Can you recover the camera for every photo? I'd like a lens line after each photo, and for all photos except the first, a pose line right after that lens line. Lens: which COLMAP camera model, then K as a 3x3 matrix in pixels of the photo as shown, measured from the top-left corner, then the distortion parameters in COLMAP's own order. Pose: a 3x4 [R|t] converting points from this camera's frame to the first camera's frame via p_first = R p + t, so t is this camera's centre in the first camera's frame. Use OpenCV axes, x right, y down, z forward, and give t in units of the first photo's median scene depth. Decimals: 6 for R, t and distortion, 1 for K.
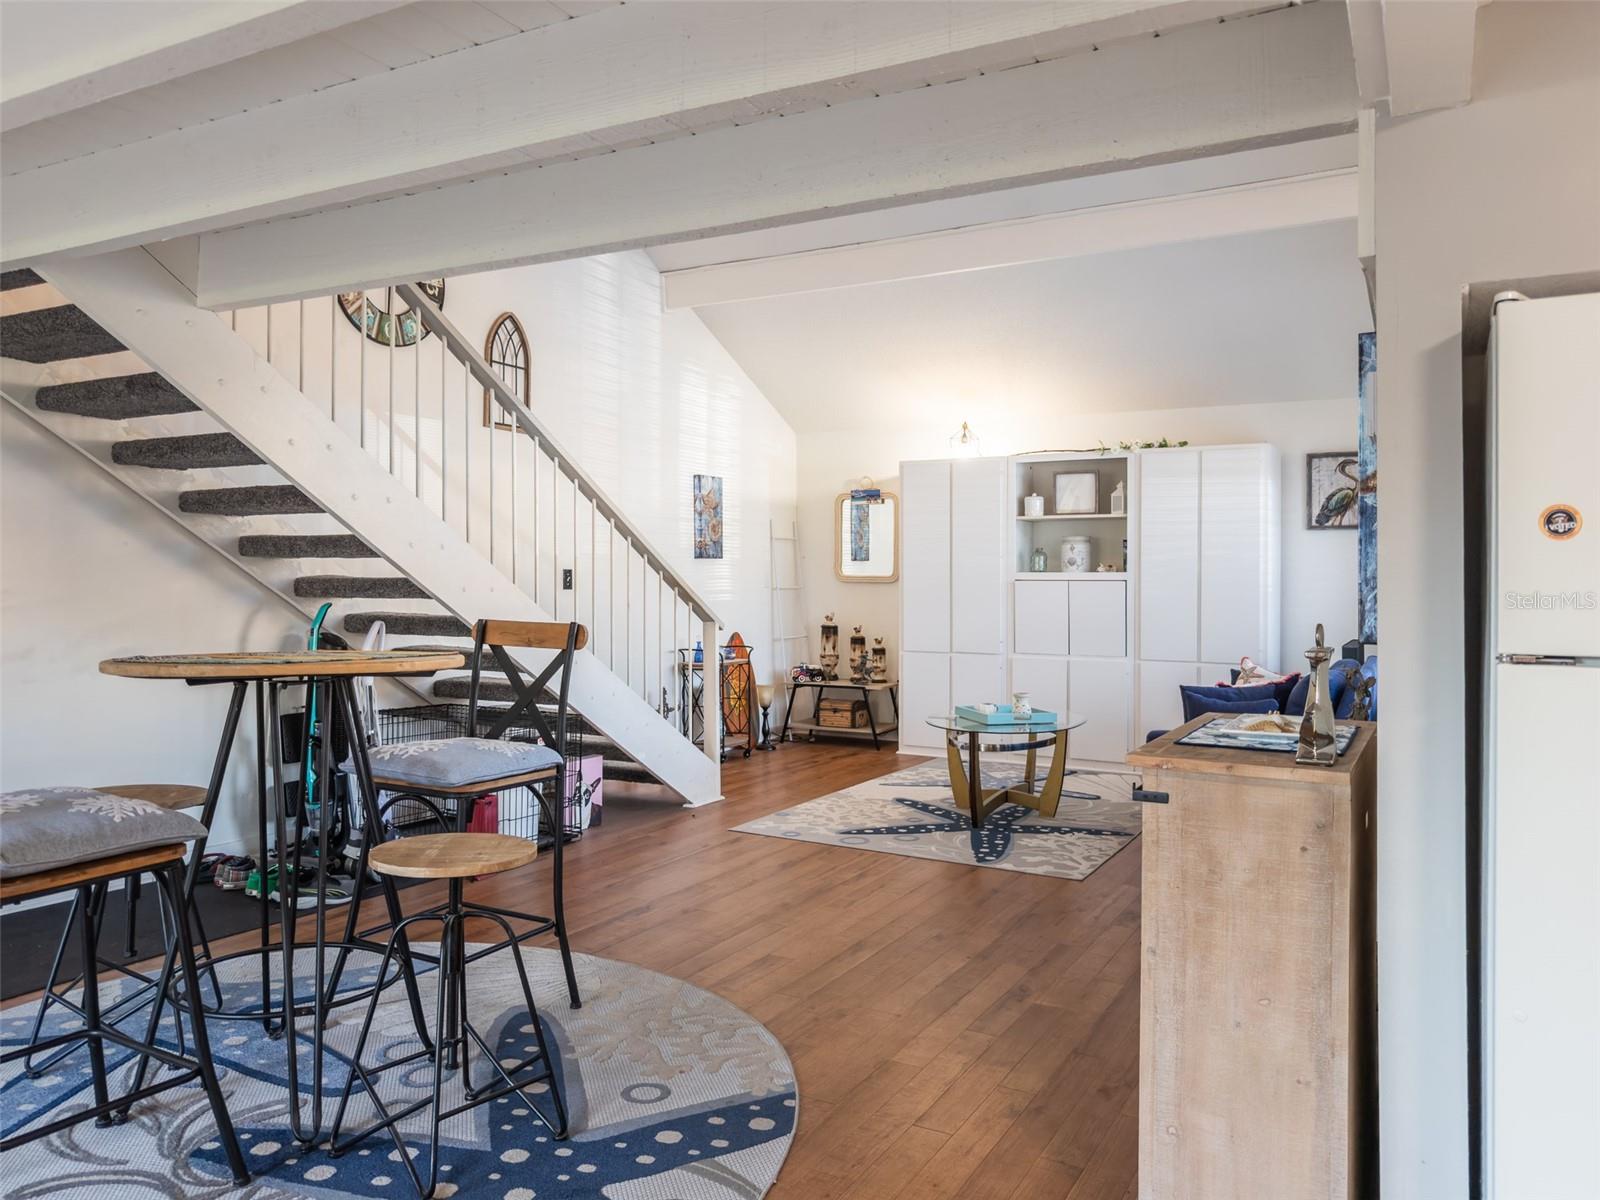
lens RADIAL K [[1157.4, 0, 805.2], [0, 1157.4, 577.8], [0, 0, 1]] dist [0.060711, -0.084351]
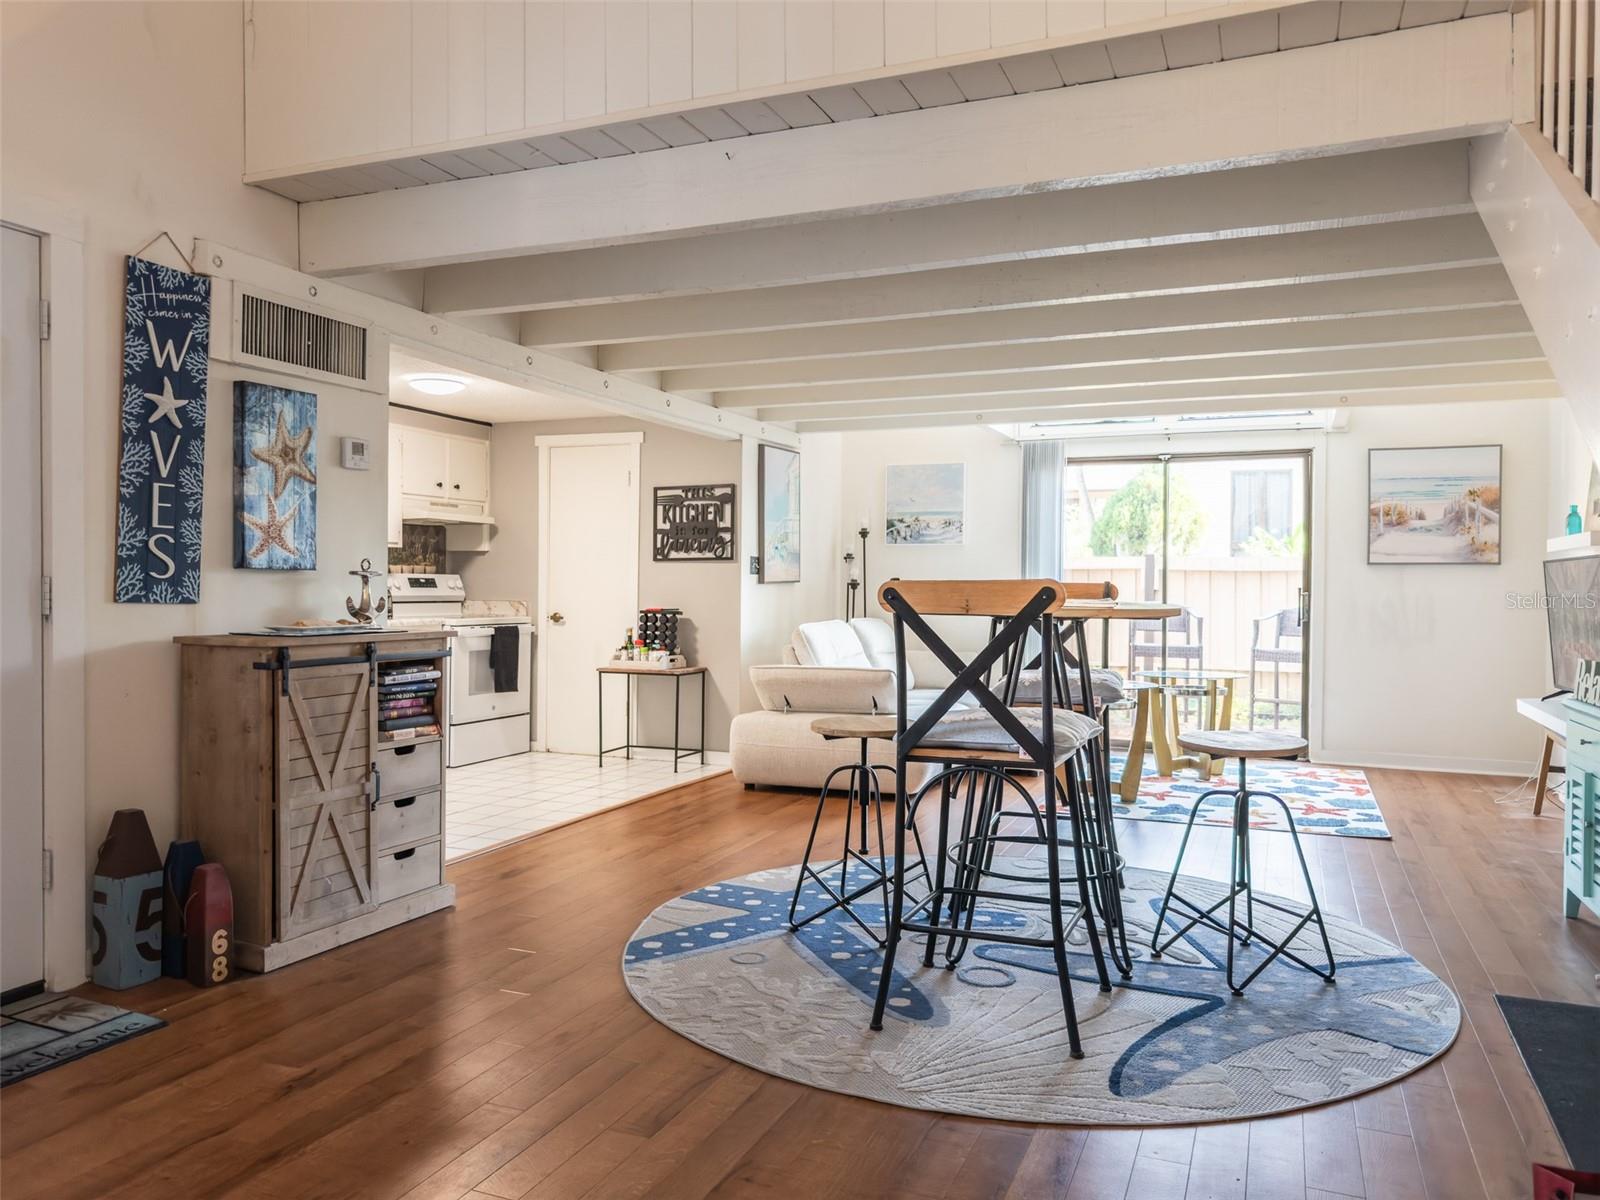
lens RADIAL K [[1138.5, 0, 755.8], [0, 1138.5, 595.9], [0, 0, 1]] dist [0.024039, -0.116519]
pose [[-0.998201, -0.015324, -0.057968, -0.034469], [-0.015894, 0.999830, 0.009391, 0.027296], [0.057814, 0.010295, -0.998274, 1.081194]]
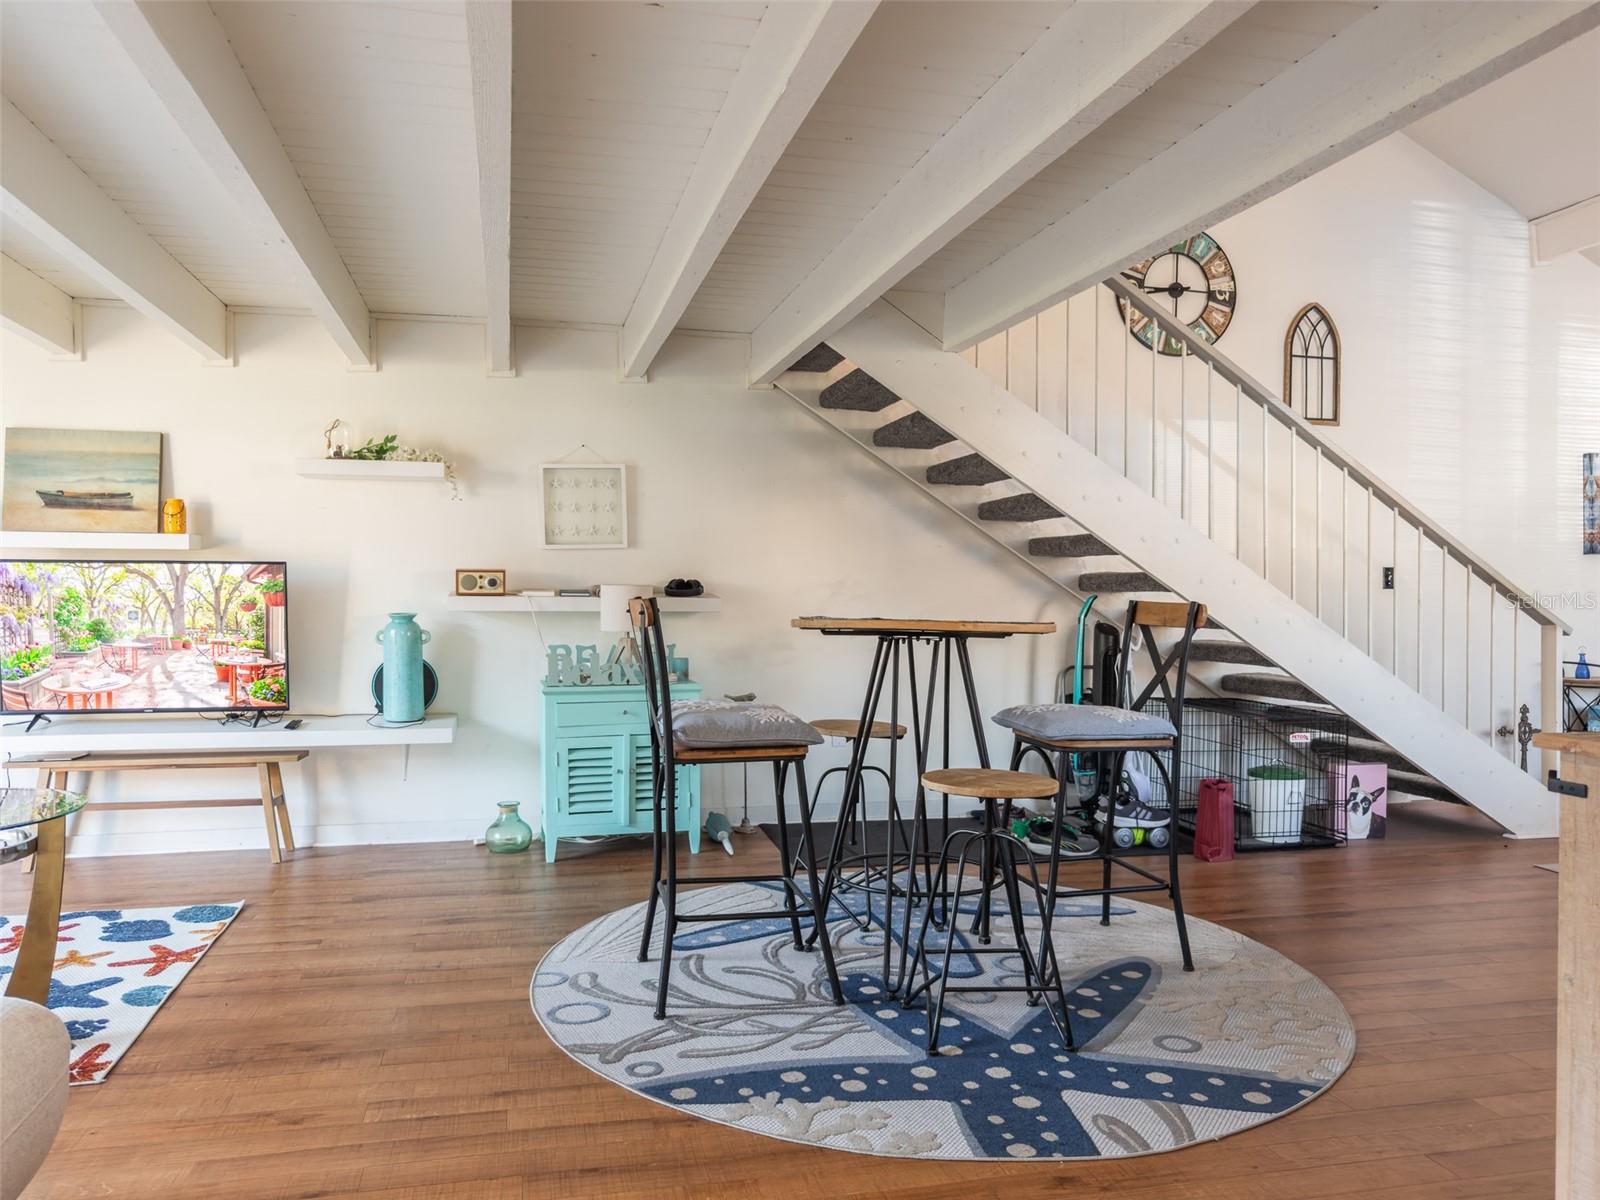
lens RADIAL K [[1179.2, 0, 797.5], [0, 1179.2, 632.4], [0, 0, 1]] dist [-0.067011, 0.055608]
pose [[0.667981, 0.018419, -0.743950, 0.200965], [0.001840, 0.999650, 0.026402, 0.022369], [0.744176, -0.019005, 0.667713, 0.029673]]
